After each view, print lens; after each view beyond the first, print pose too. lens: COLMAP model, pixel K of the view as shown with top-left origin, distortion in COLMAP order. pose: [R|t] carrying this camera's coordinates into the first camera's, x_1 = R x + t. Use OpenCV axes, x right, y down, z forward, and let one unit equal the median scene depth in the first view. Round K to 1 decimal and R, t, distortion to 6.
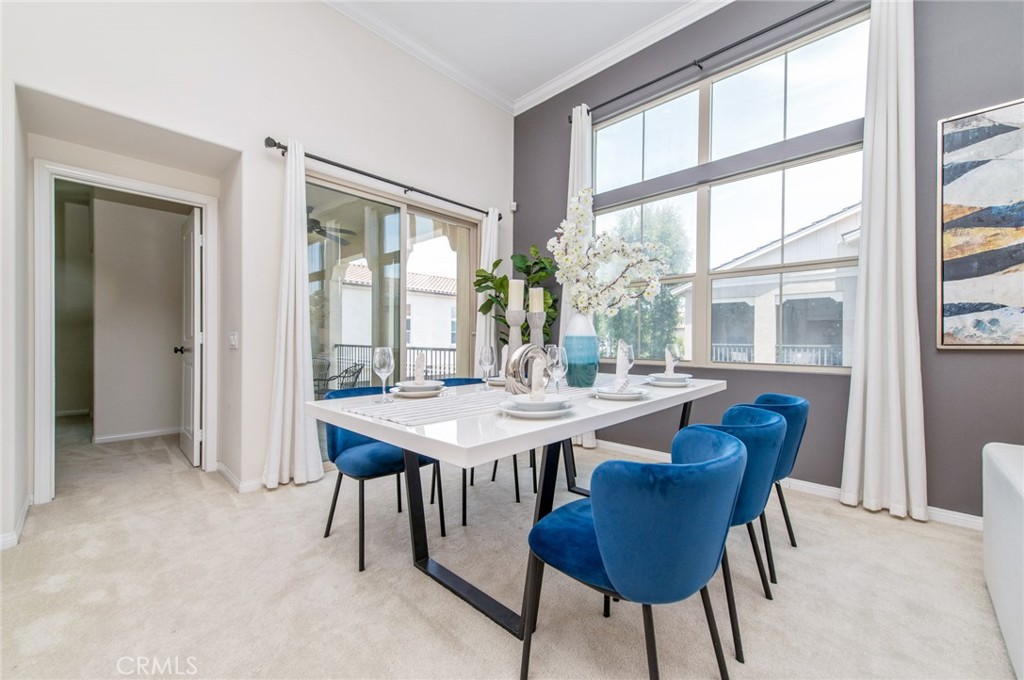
lens RADIAL K [[401.6, 0, 512.1], [0, 401.6, 341.6], [0, 0, 1]] dist [0.015886, -0.003973]
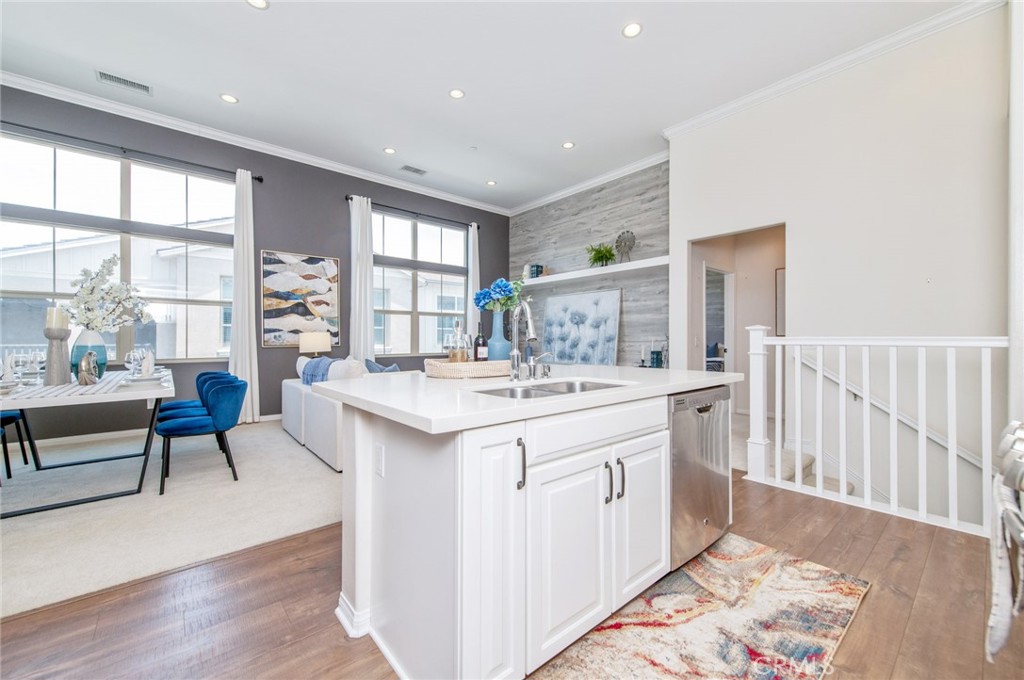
lens RADIAL K [[401.6, 0, 512.8], [0, 401.6, 338.1], [0, 0, 1]] dist [0.015886, -0.003973]
pose [[0.107450, -0.002938, 0.994206, -0.942674], [0.003680, 0.999990, 0.002558, -0.030605], [-0.994204, 0.003384, 0.107459, -0.581250]]
